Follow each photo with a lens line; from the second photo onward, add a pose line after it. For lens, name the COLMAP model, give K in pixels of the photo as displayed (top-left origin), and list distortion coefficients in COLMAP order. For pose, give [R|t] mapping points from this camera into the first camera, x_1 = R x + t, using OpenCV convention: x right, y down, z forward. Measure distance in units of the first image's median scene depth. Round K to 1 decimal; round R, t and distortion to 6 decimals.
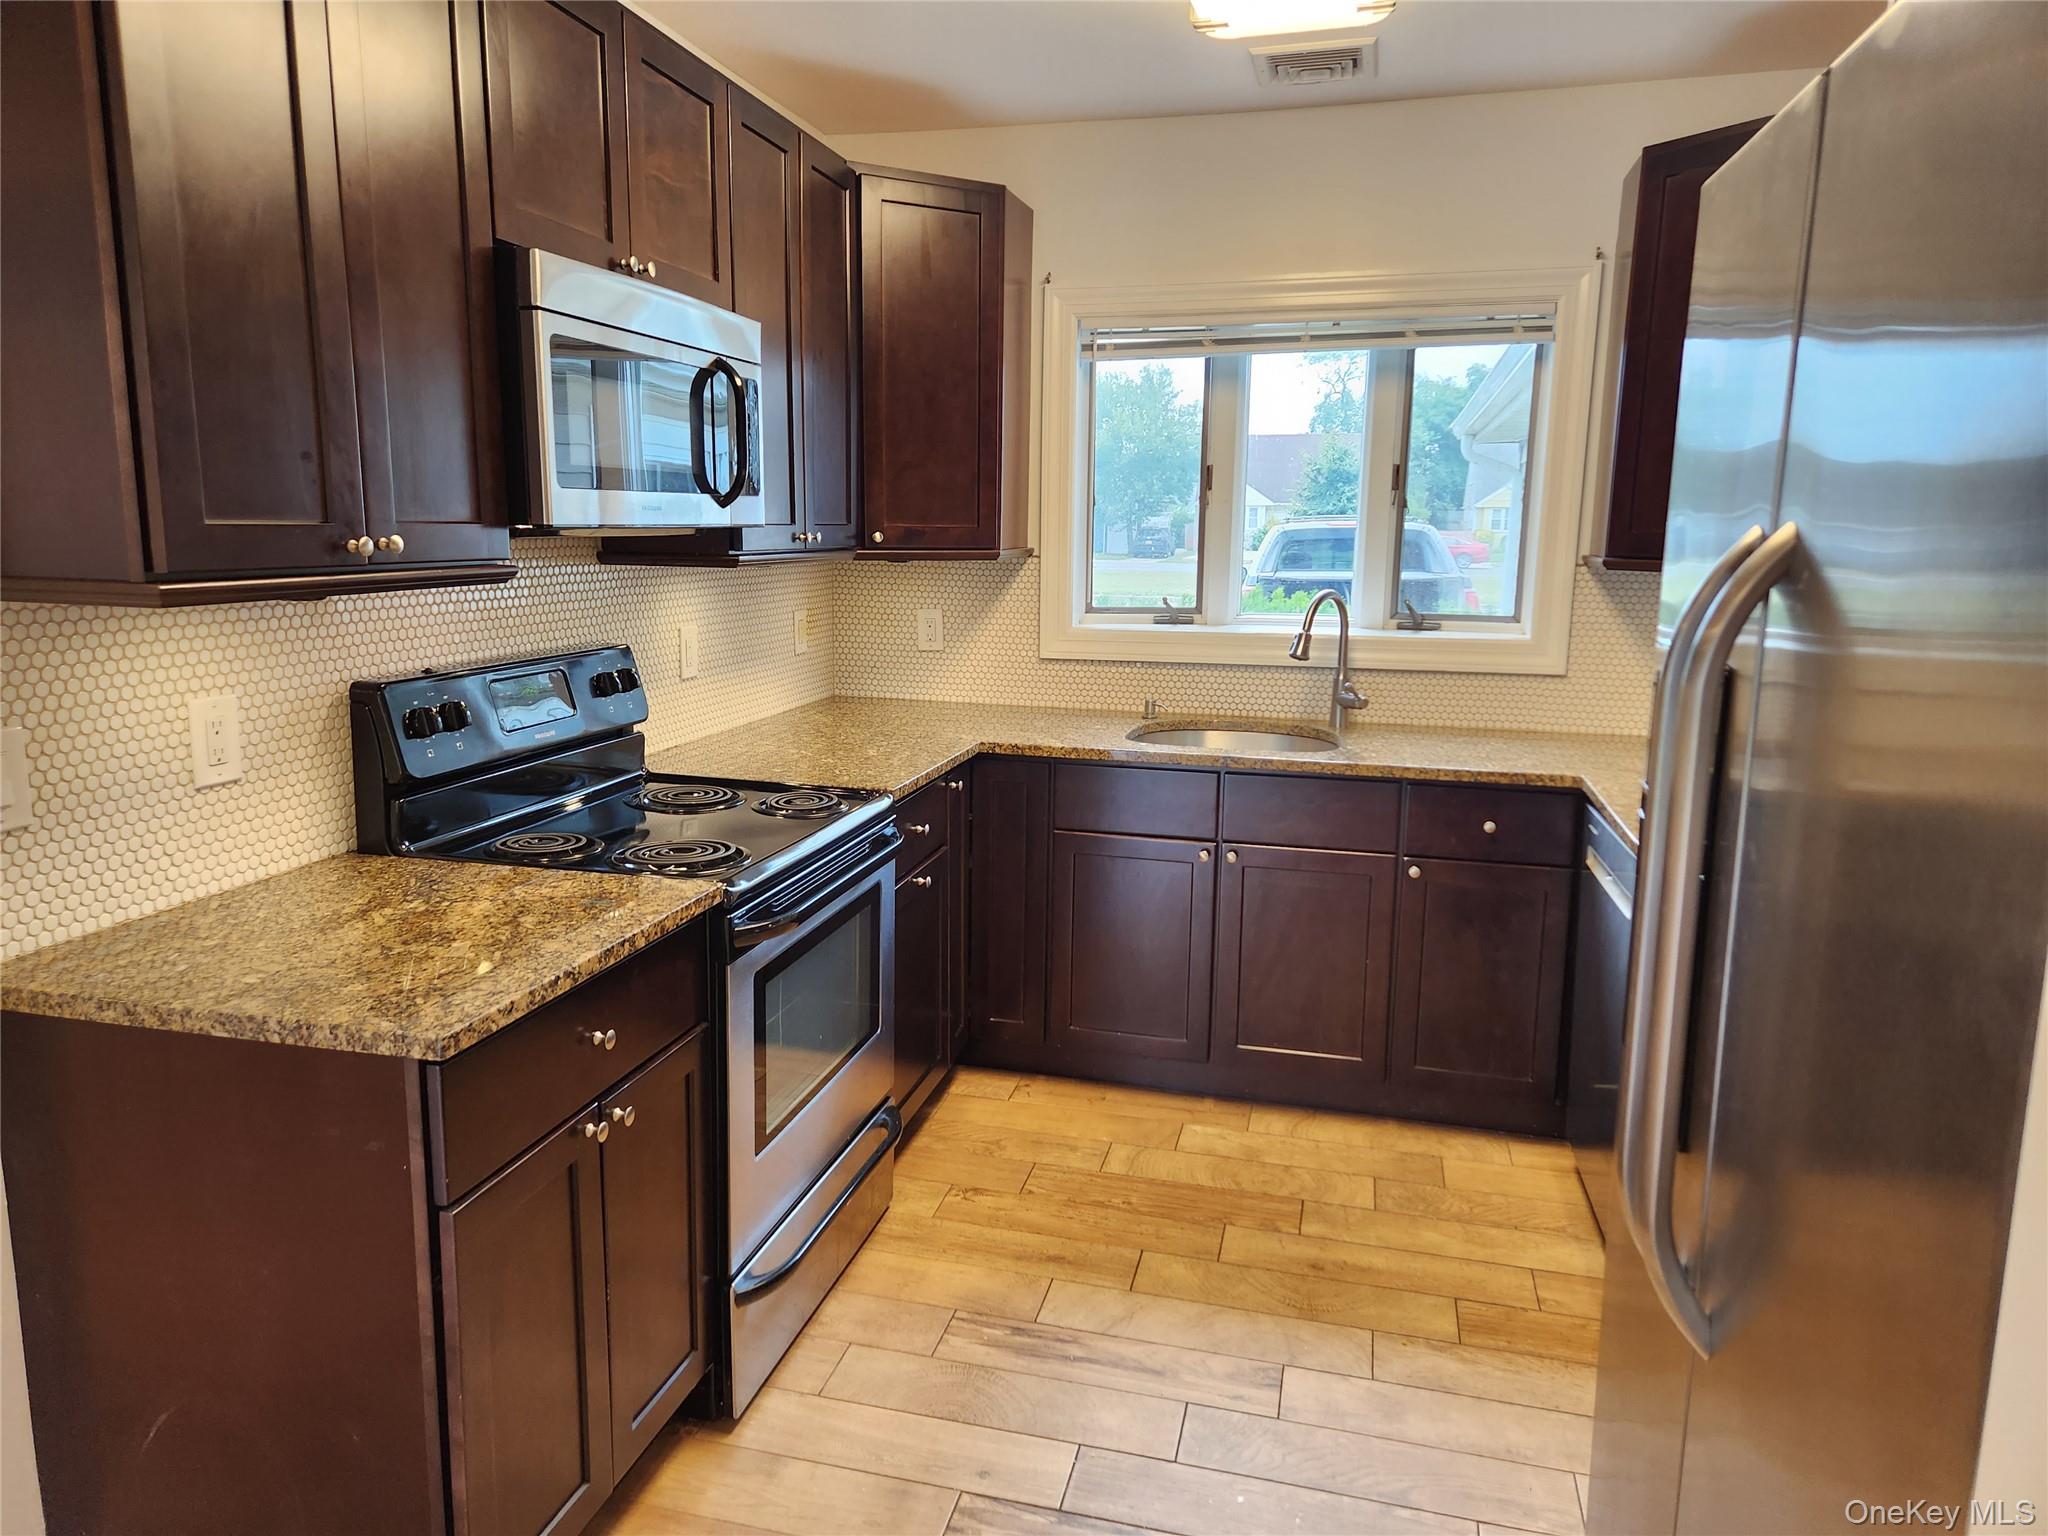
lens RADIAL K [[1375.5, 0, 1005.6], [0, 1375.5, 755.7], [0, 0, 1]] dist [0.063824, -0.051920]
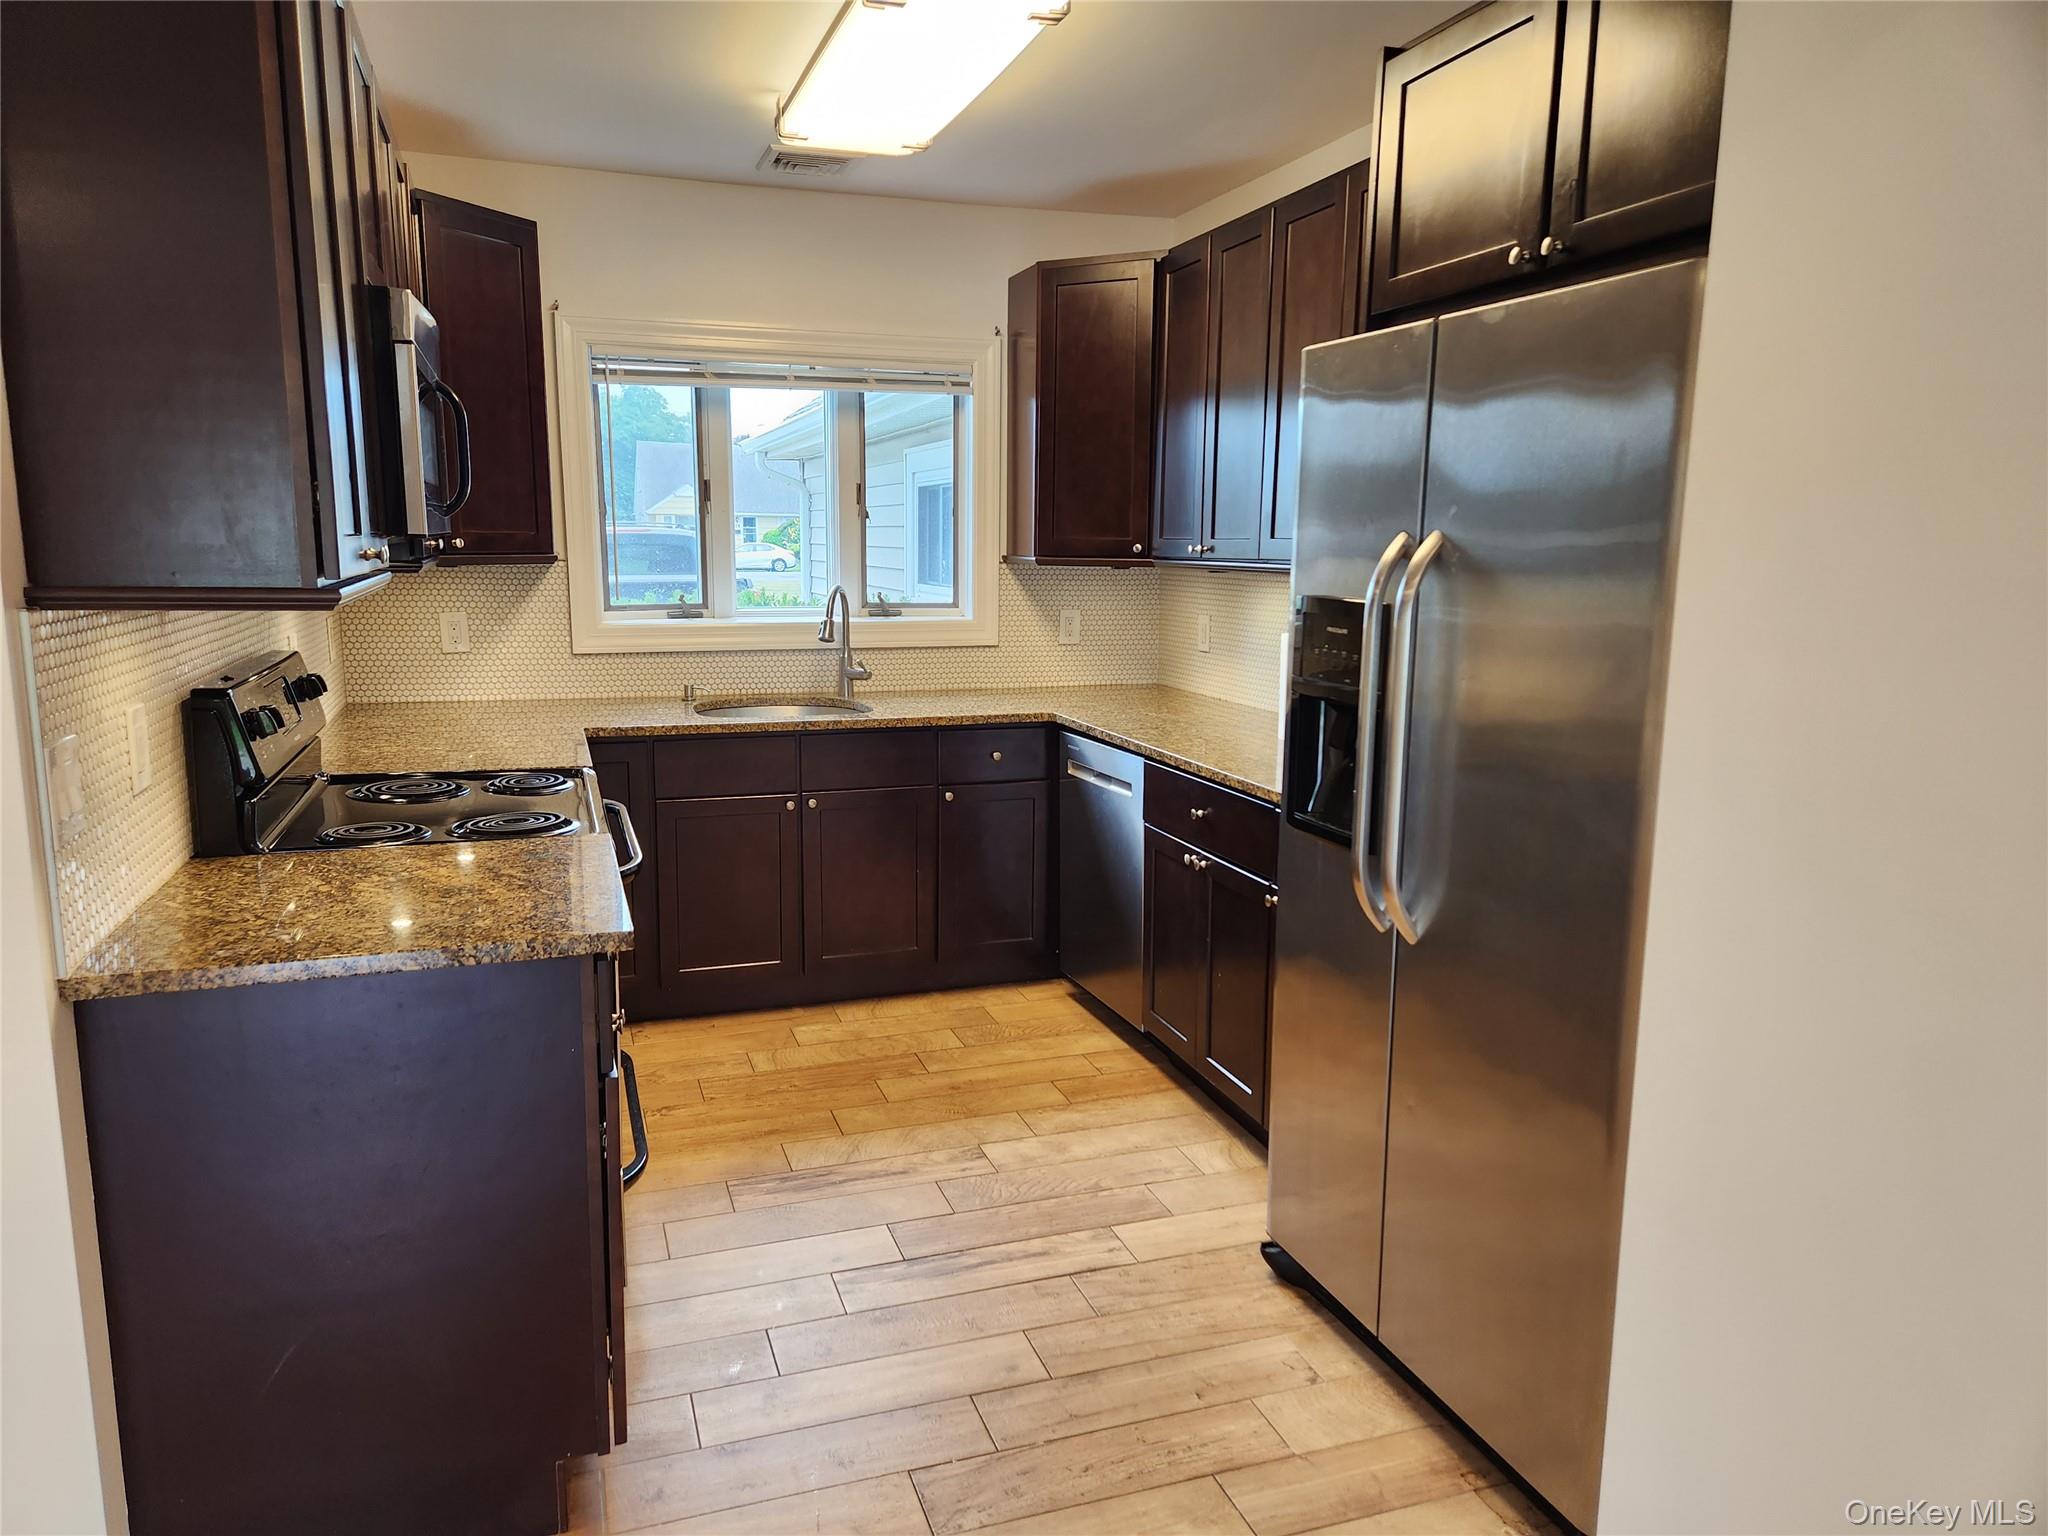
lens RADIAL K [[1375.5, 0, 1031.2], [0, 1375.5, 768.5], [0, 0, 1]] dist [0.063824, -0.051920]
pose [[0.822840, -0.098435, 0.559683, -0.355146], [0.095376, 0.994835, 0.034747, 0.018455], [-0.560213, 0.024789, 0.827978, -0.124479]]
